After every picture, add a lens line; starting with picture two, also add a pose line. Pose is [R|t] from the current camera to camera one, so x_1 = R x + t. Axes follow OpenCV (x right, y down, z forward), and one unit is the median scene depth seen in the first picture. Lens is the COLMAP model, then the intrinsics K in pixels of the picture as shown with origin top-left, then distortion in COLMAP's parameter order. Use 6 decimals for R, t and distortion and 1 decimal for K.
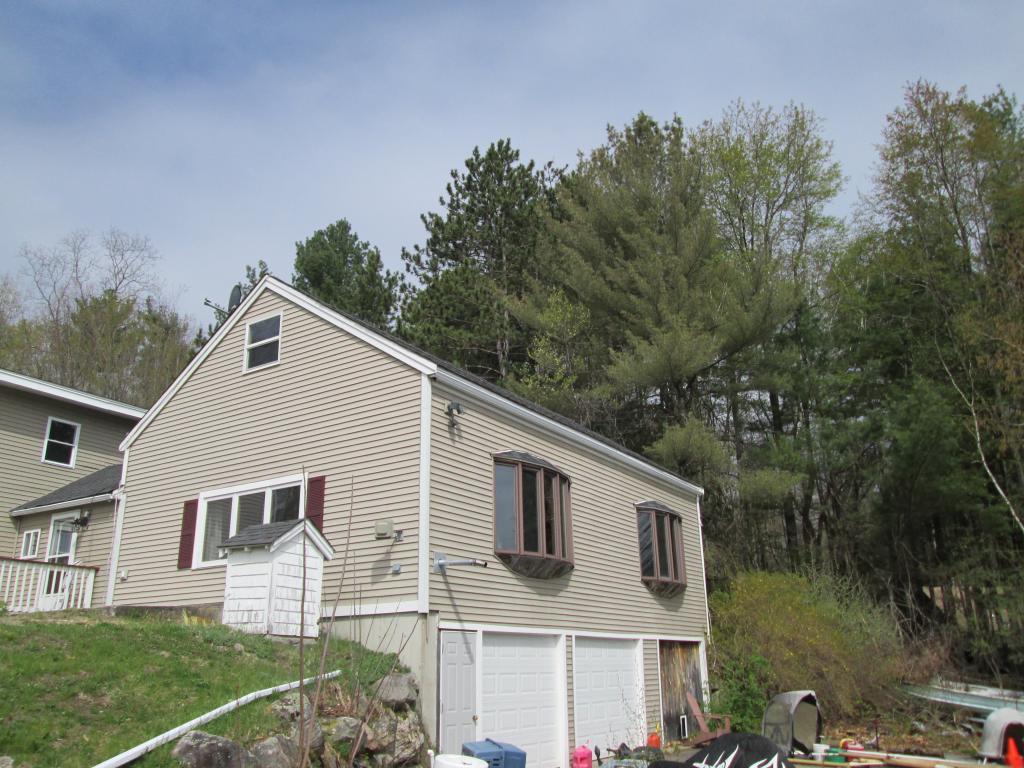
lens RADIAL K [[839.3, 0, 512.0], [0, 839.3, 384.0], [0, 0, 1]] dist [-0.068030, 0.035690]
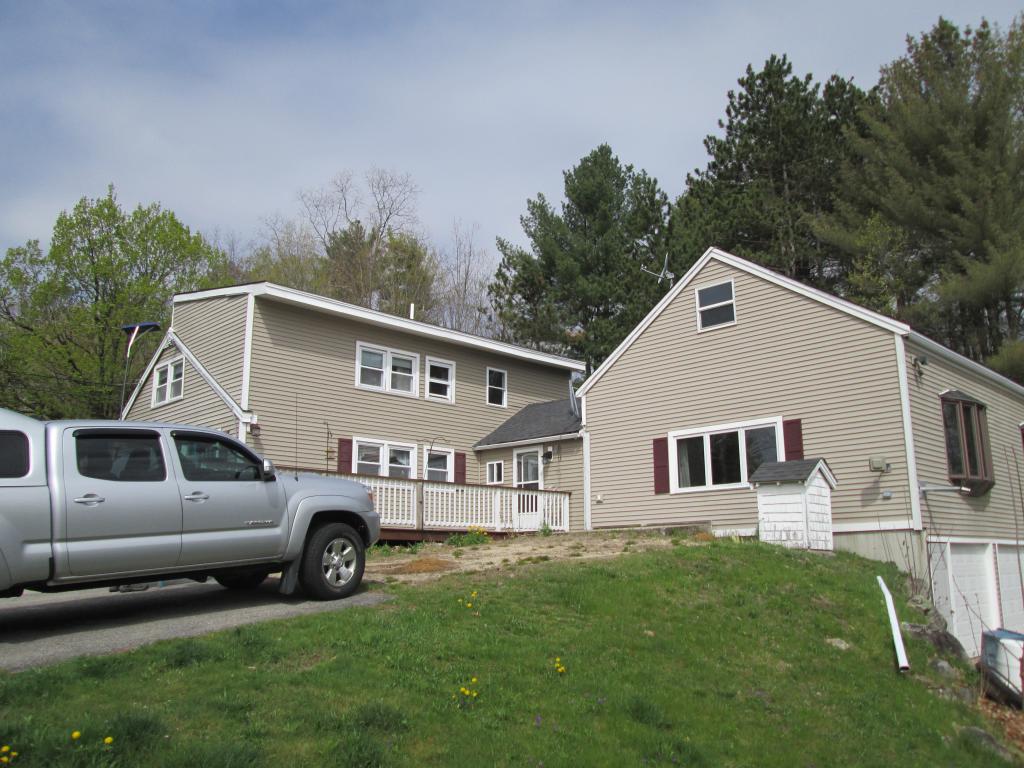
lens RADIAL K [[839.3, 0, 512.0], [0, 839.3, 384.0], [0, 0, 1]] dist [-0.068030, 0.035690]
pose [[0.974500, -0.035023, -0.221635, -0.314048], [0.061763, 0.991456, 0.114894, -0.091410], [0.215718, -0.125653, 0.968337, -0.224401]]
